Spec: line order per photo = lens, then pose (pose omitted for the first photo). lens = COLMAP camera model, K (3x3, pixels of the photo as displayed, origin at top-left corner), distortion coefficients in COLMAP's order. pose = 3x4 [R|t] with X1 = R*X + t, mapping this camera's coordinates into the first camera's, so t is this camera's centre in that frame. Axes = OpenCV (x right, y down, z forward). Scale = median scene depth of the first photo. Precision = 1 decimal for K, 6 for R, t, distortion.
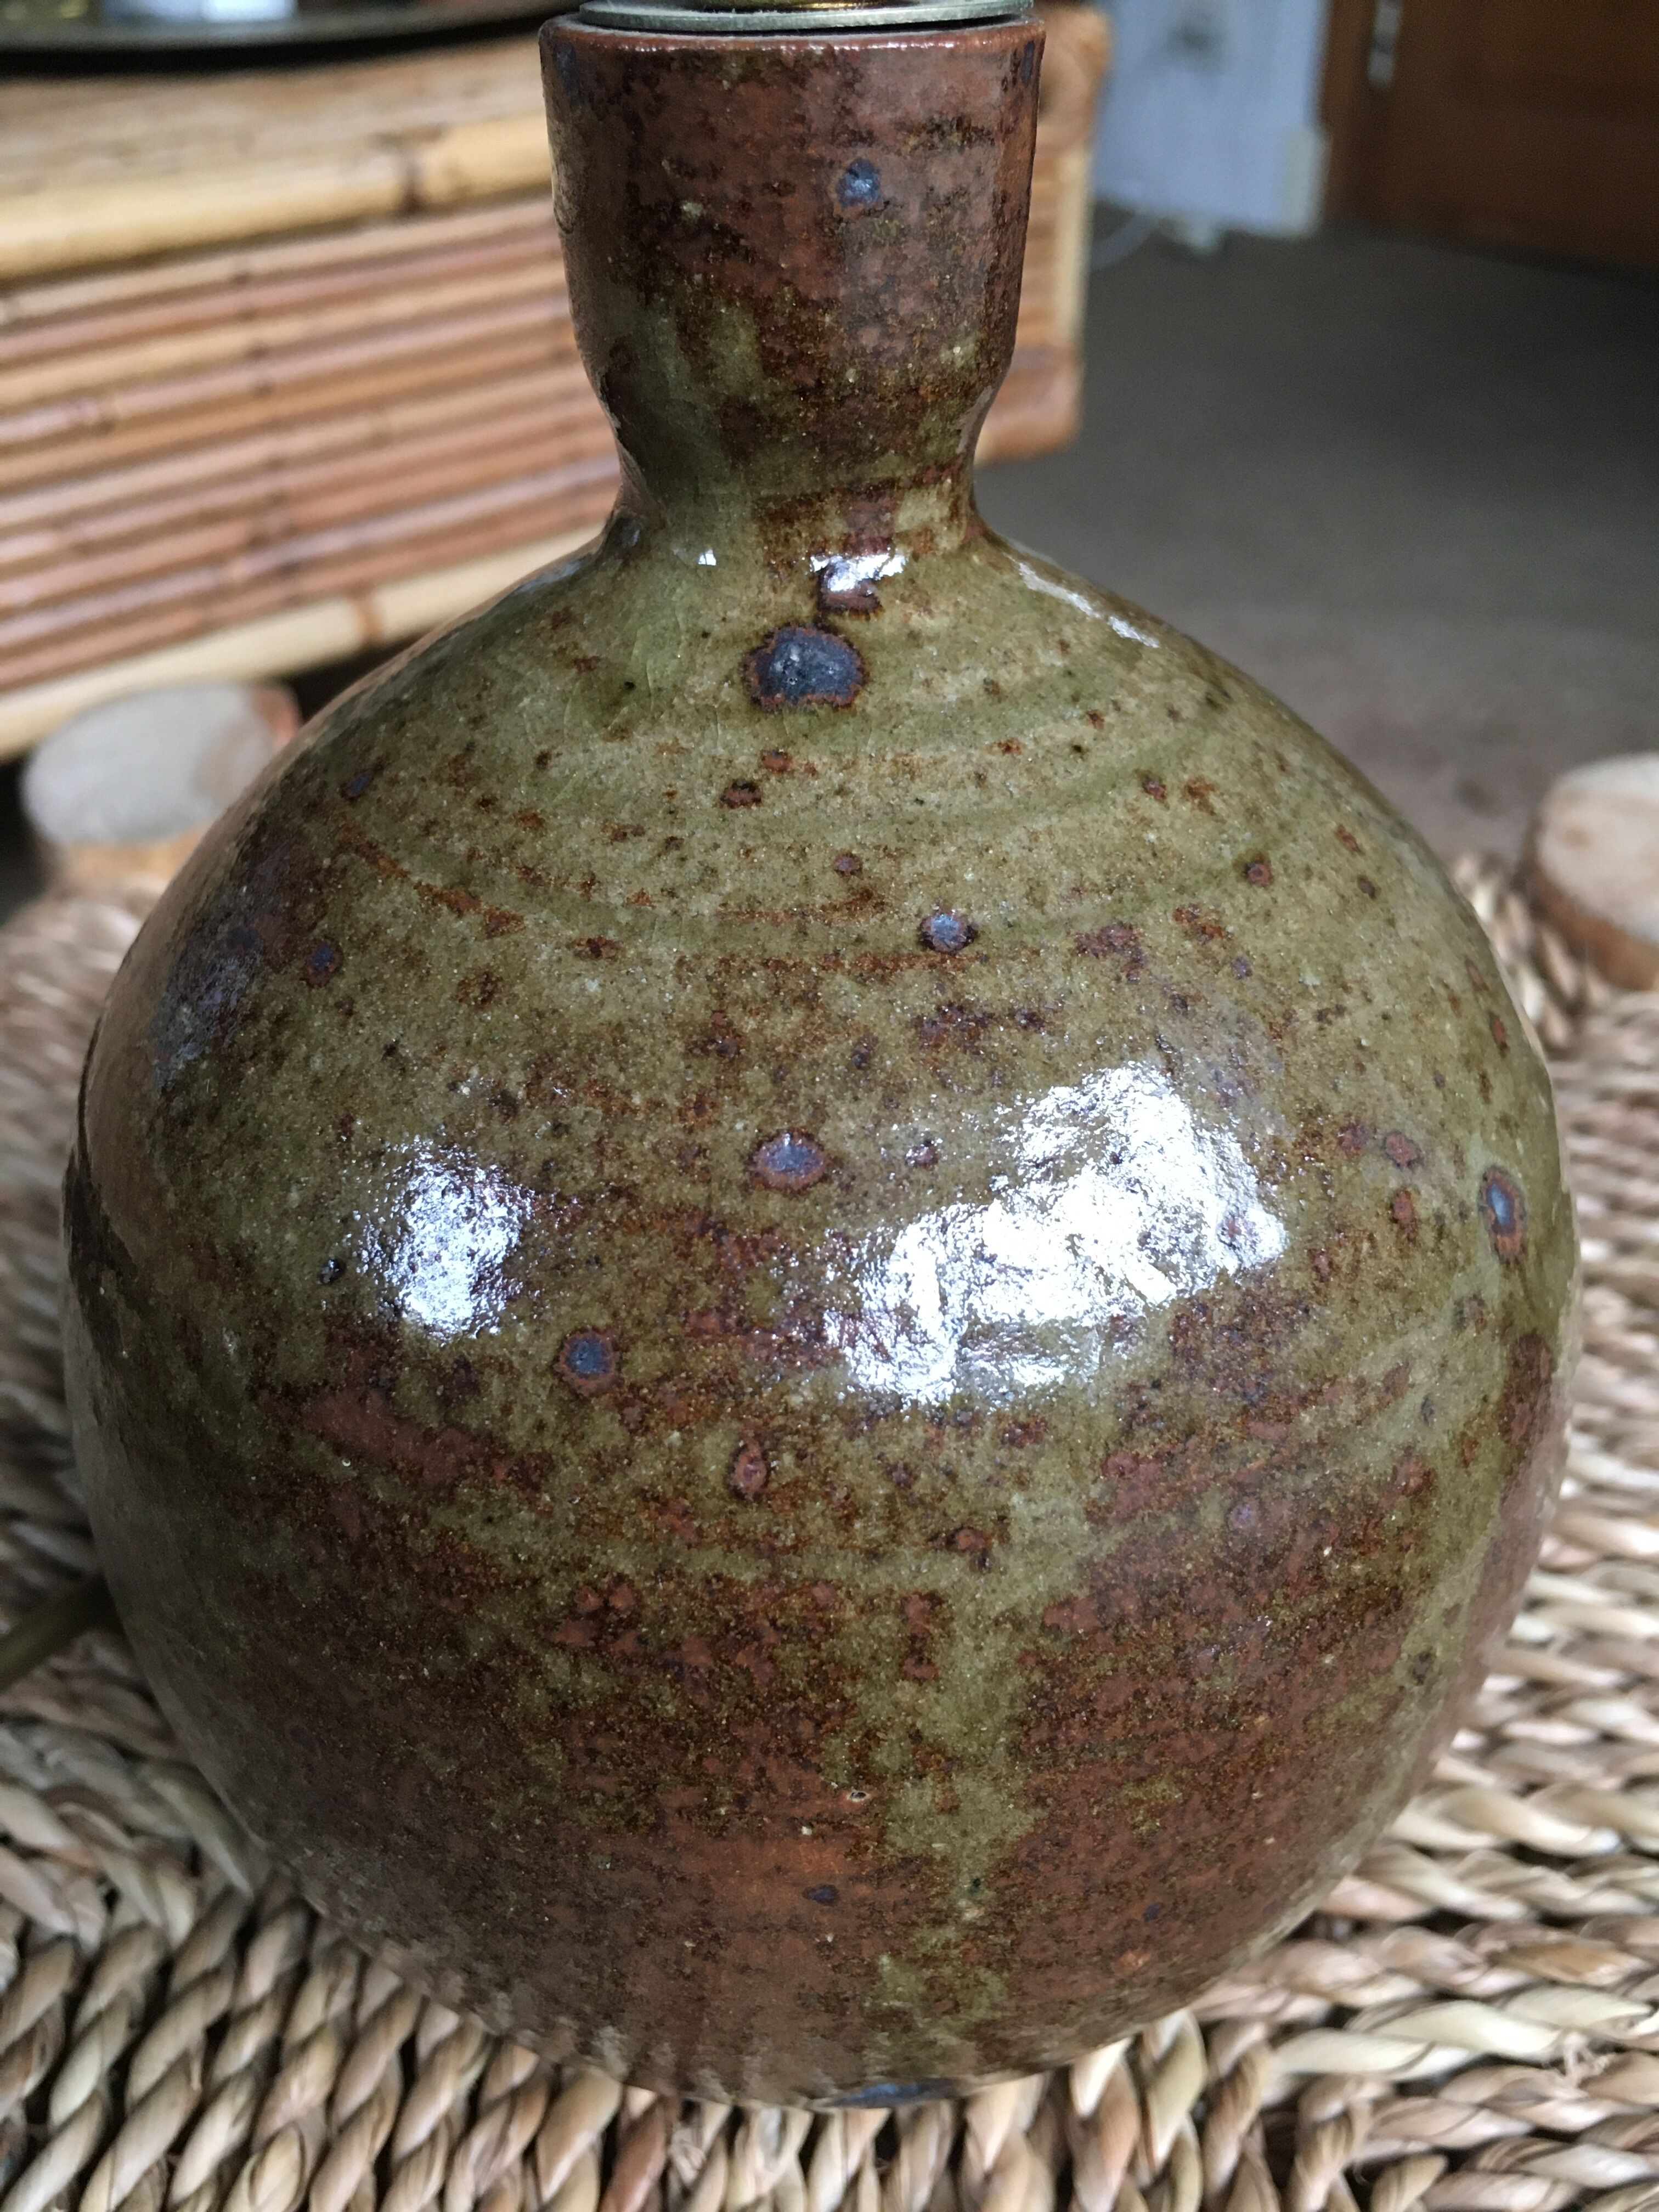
lens RADIAL K [[1985.3, 0, 838.0], [0, 1985.3, 1122.8], [0, 0, 1]] dist [0.033756, -0.051750]
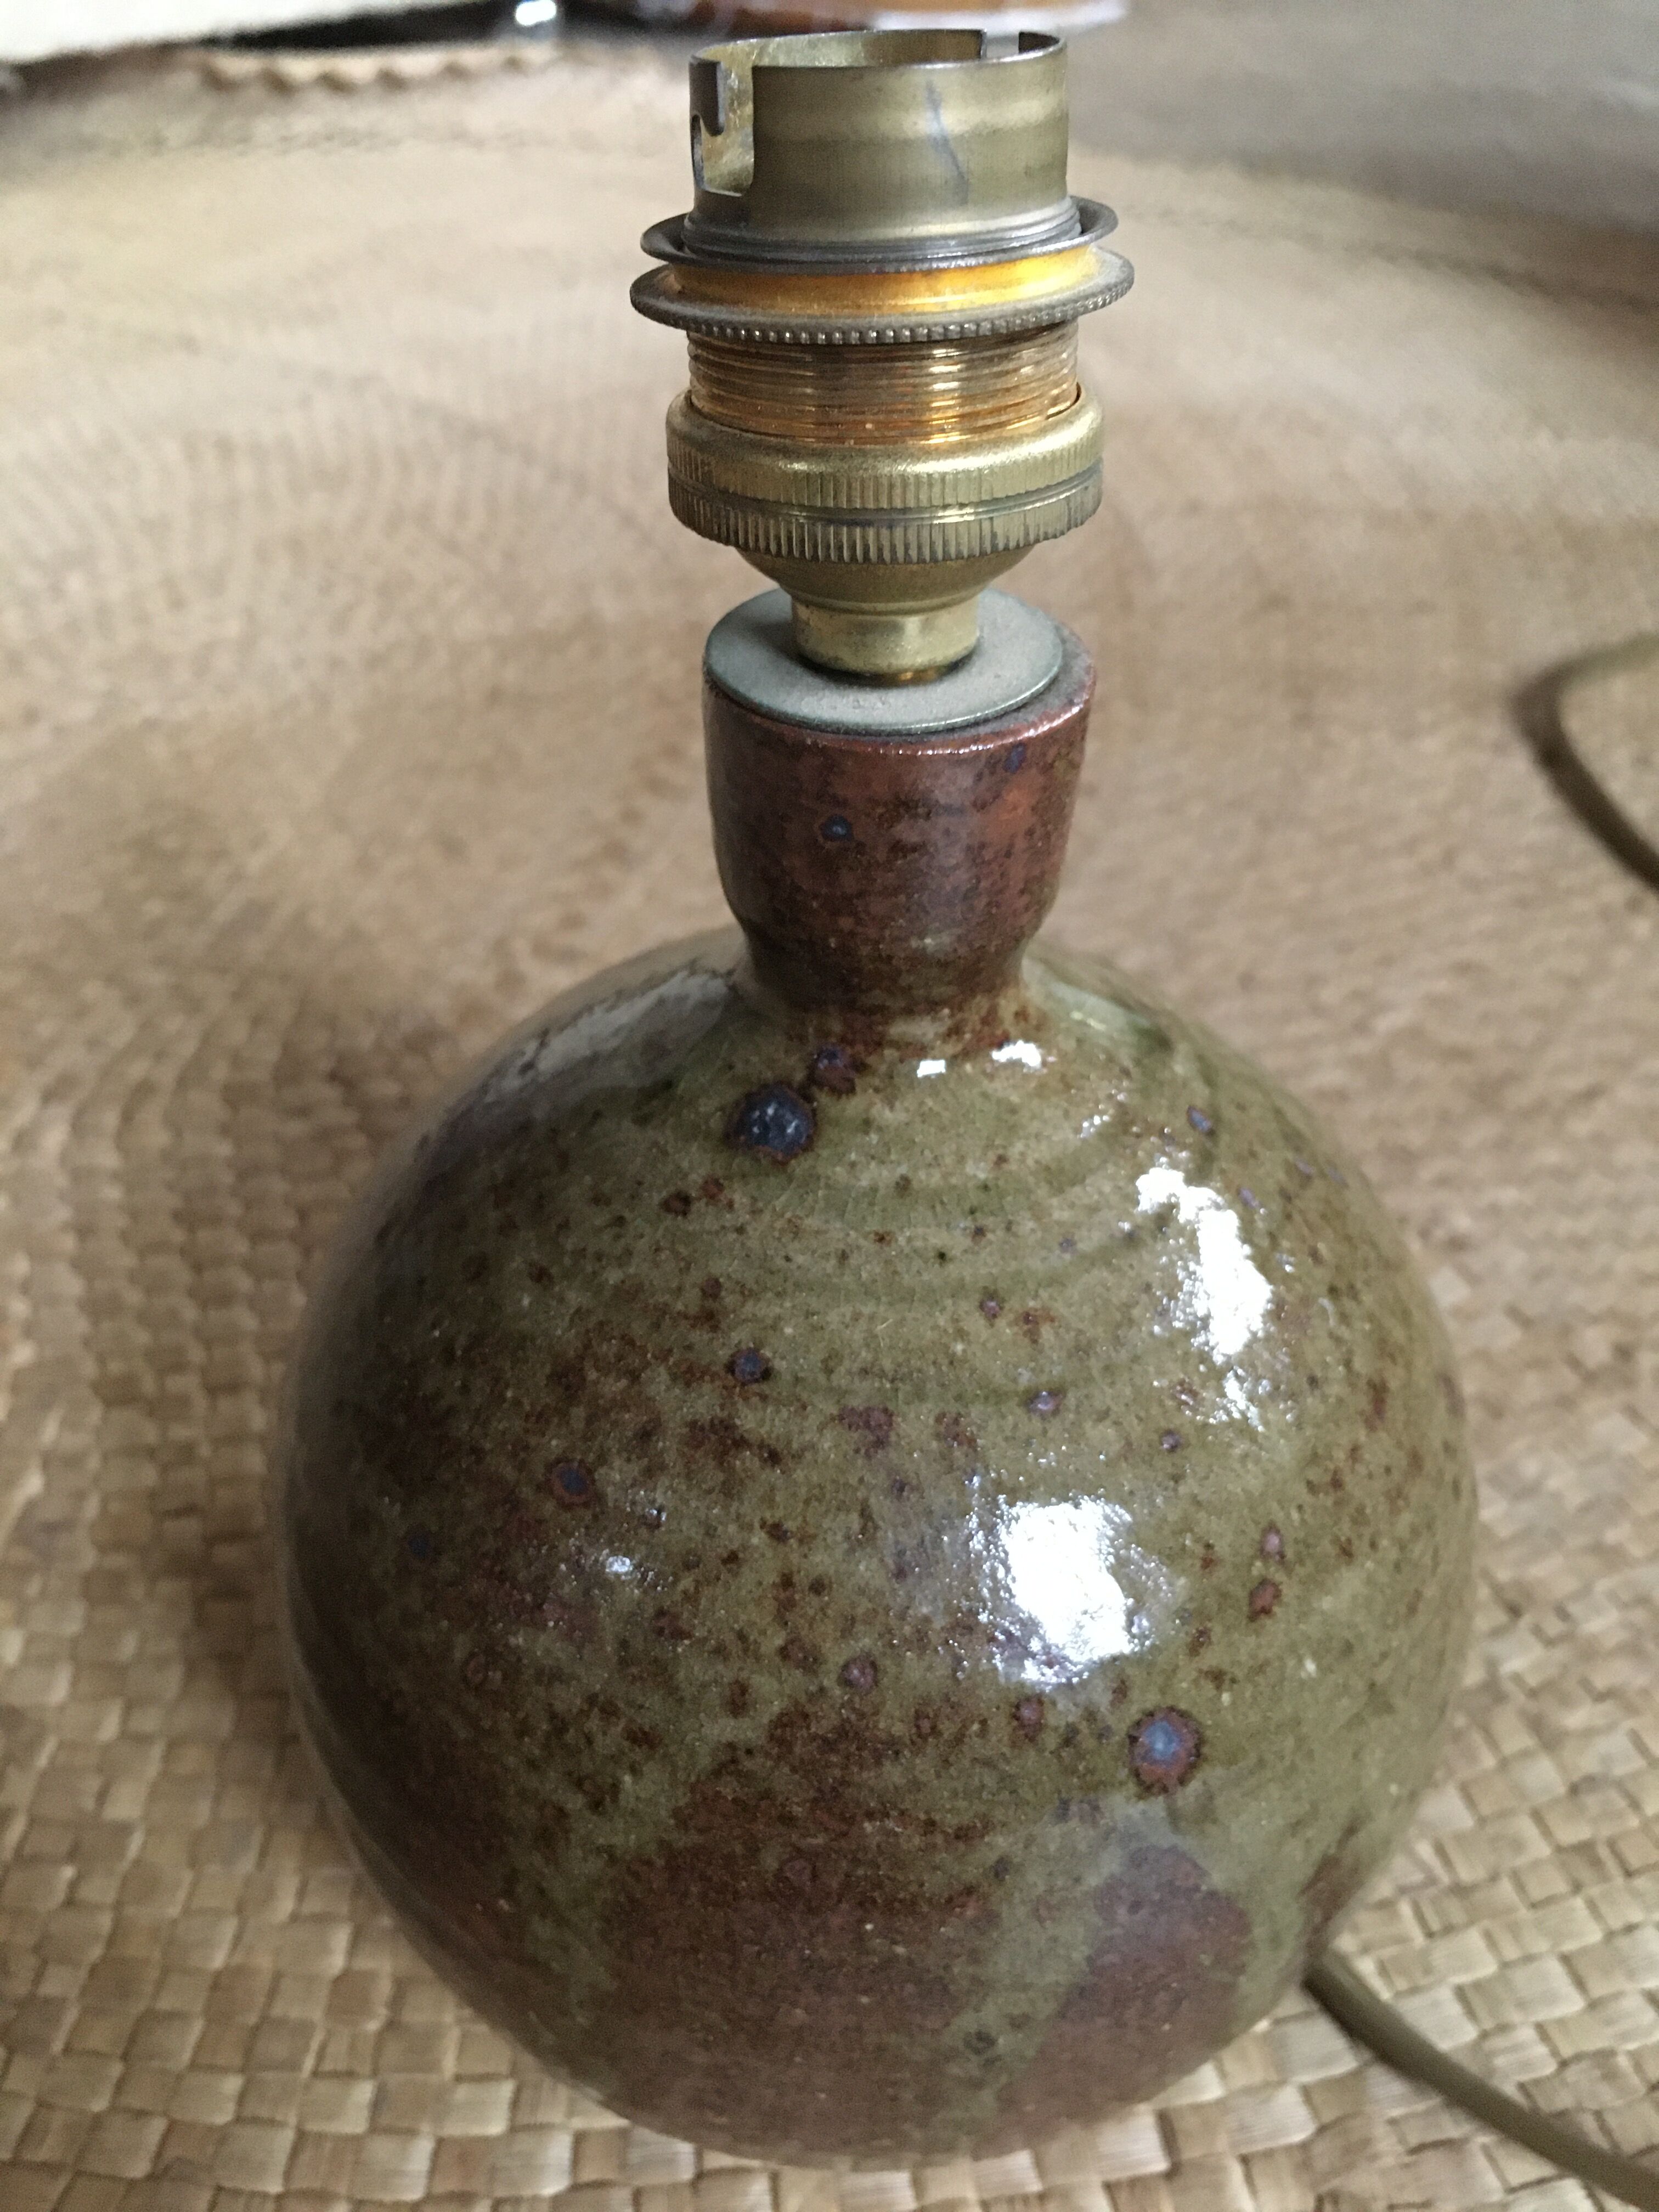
lens RADIAL K [[1985.3, 0, 829.1], [0, 1985.3, 1101.8], [0, 0, 1]] dist [0.033756, -0.051750]
pose [[0.836704, 0.350470, -0.420830, 0.587896], [-0.318763, 0.936499, 0.146150, -0.466332], [0.445328, 0.011860, 0.895289, -0.162812]]
